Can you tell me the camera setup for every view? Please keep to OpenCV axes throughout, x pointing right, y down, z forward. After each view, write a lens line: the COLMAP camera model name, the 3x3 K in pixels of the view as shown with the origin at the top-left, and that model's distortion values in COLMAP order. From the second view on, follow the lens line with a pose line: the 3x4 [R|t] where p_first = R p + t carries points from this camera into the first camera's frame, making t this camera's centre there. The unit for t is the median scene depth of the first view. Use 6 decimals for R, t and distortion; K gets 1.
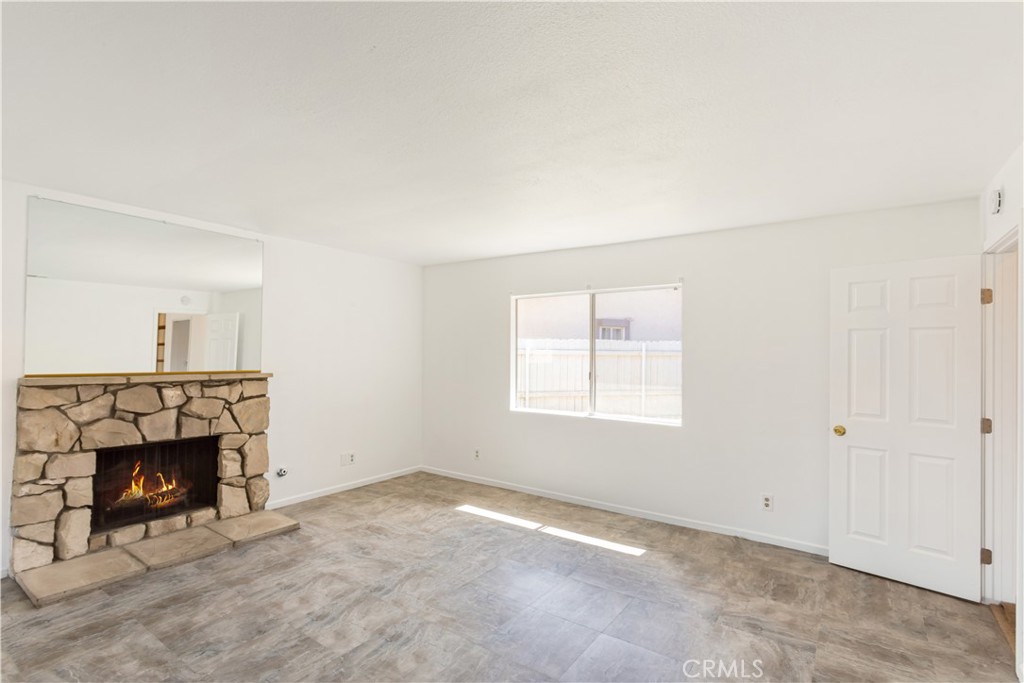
lens RADIAL K [[491.8, 0, 512.6], [0, 491.8, 348.6], [0, 0, 1]] dist [-0.000616, 0.003424]
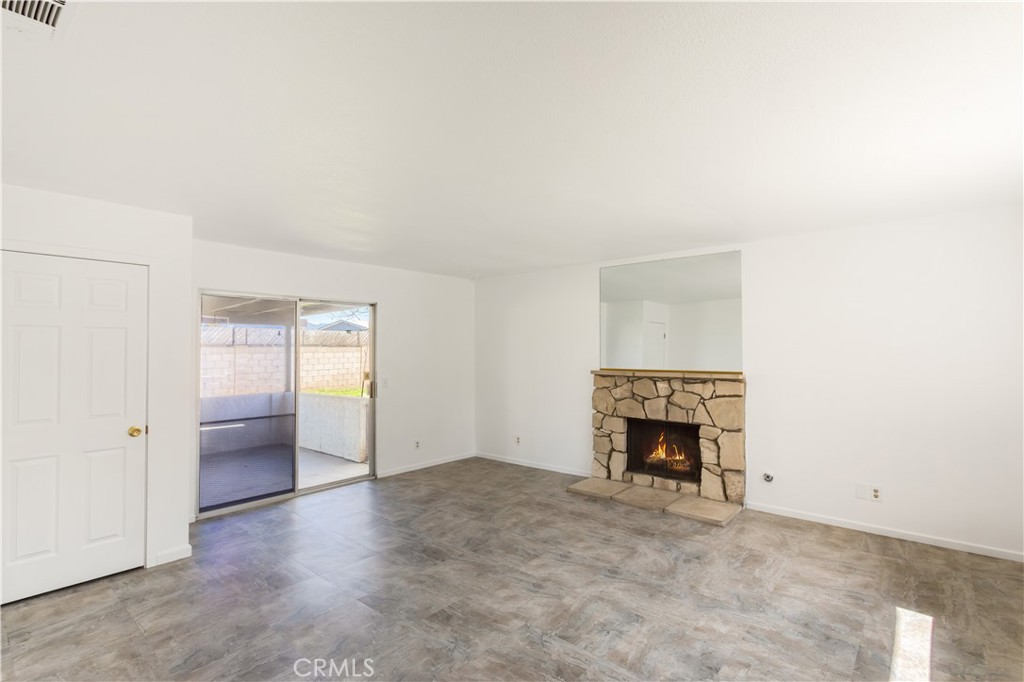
lens RADIAL K [[491.8, 0, 512.2], [0, 491.8, 338.1], [0, 0, 1]] dist [-0.000616, 0.003424]
pose [[-0.102020, -0.036608, -0.994109, 0.713887], [0.012194, 0.999202, -0.038047, 0.006303], [0.994708, -0.016004, -0.101492, 0.746580]]
